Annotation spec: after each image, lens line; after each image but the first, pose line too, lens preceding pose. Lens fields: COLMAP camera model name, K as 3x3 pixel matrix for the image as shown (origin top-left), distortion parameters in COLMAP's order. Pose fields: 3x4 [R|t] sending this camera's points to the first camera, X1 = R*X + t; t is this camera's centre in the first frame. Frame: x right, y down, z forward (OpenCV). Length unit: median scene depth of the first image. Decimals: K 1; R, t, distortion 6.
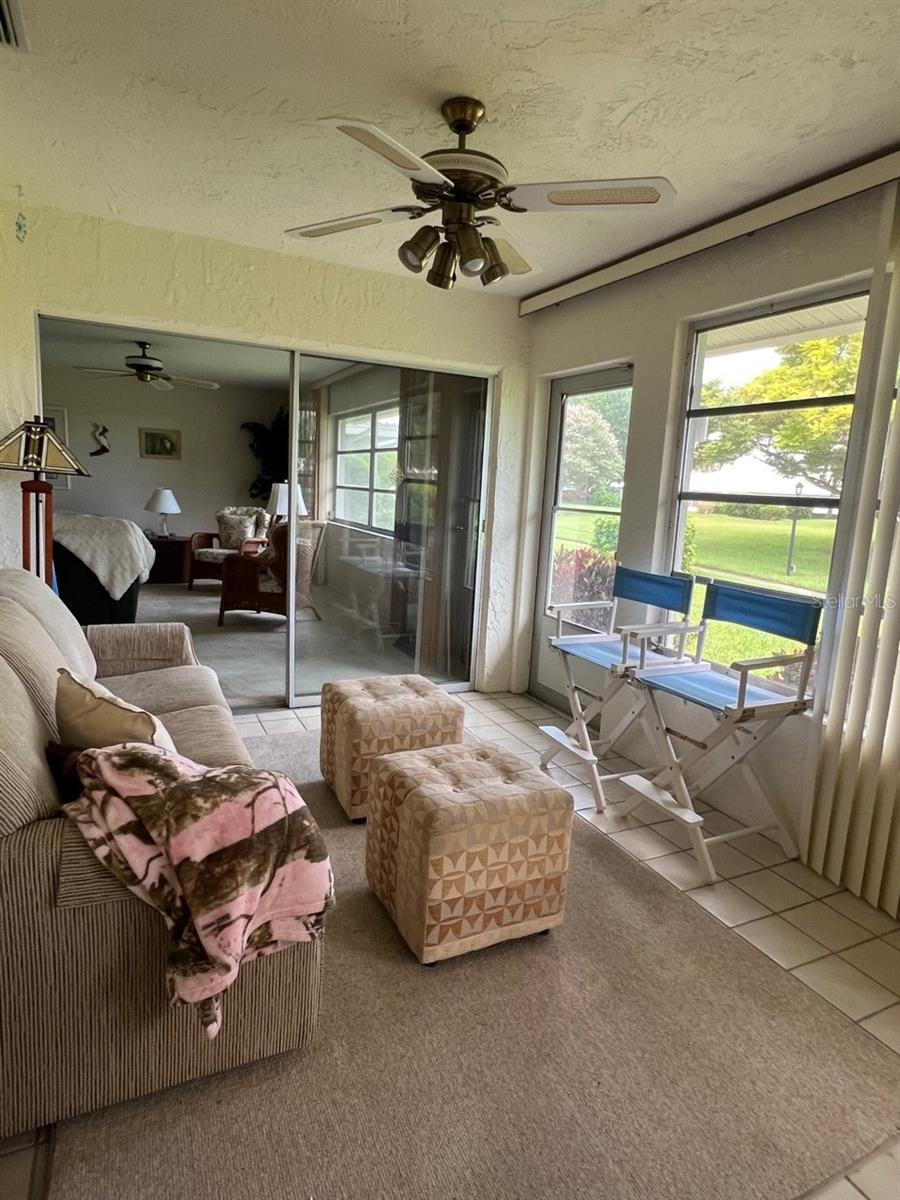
lens RADIAL K [[687.3, 0, 451.3], [0, 687.3, 596.5], [0, 0, 1]] dist [0.003556, -0.007495]
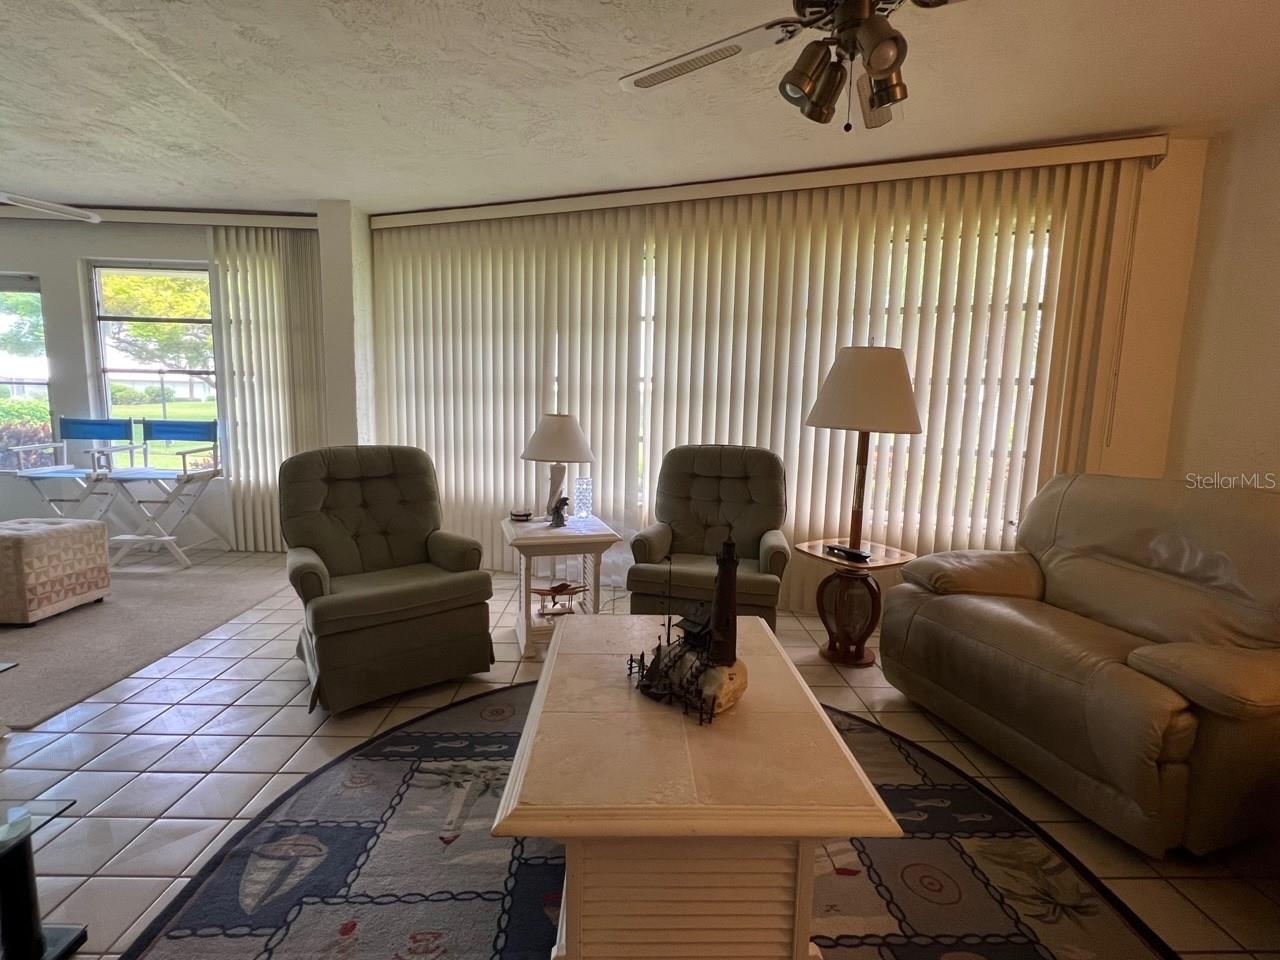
lens RADIAL K [[585.0, 0, 640.4], [0, 585.0, 479.1], [0, 0, 1]] dist [0.001343, 0.000194]
pose [[0.406318, -0.157595, 0.900038, -0.473457], [0.141394, 0.983994, 0.108463, 0.145332], [-0.902725, 0.083189, 0.422098, -0.749907]]
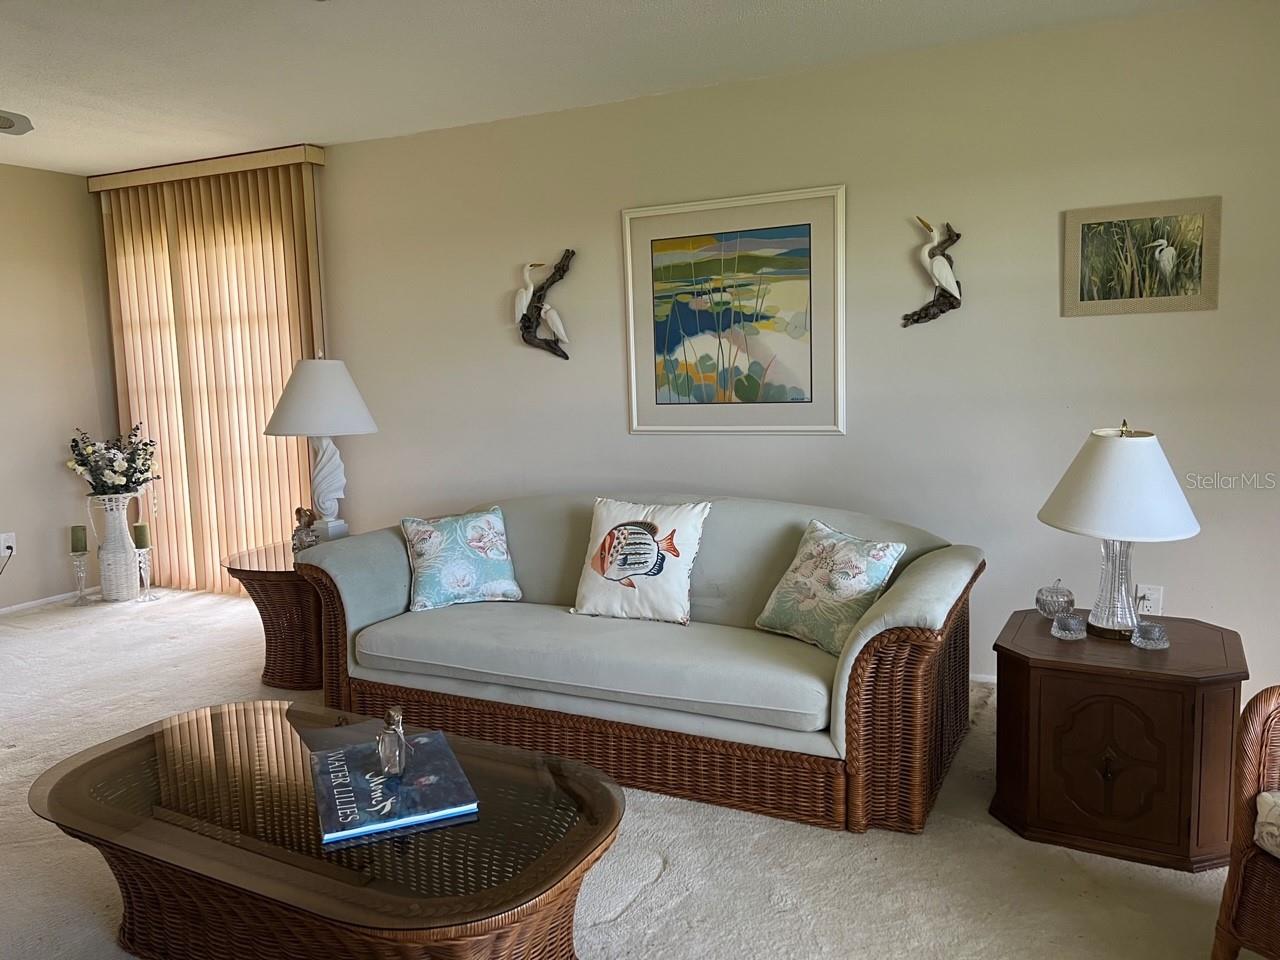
lens RADIAL K [[962.6, 0, 634.2], [0, 962.6, 482.2], [0, 0, 1]] dist [0.057916, -0.065618]
pose [[0.609167, 0.031927, -0.792399, -0.720833], [-0.068049, 0.997608, -0.012118, -0.350461], [0.790117, 0.061304, 0.609883, 1.872783]]
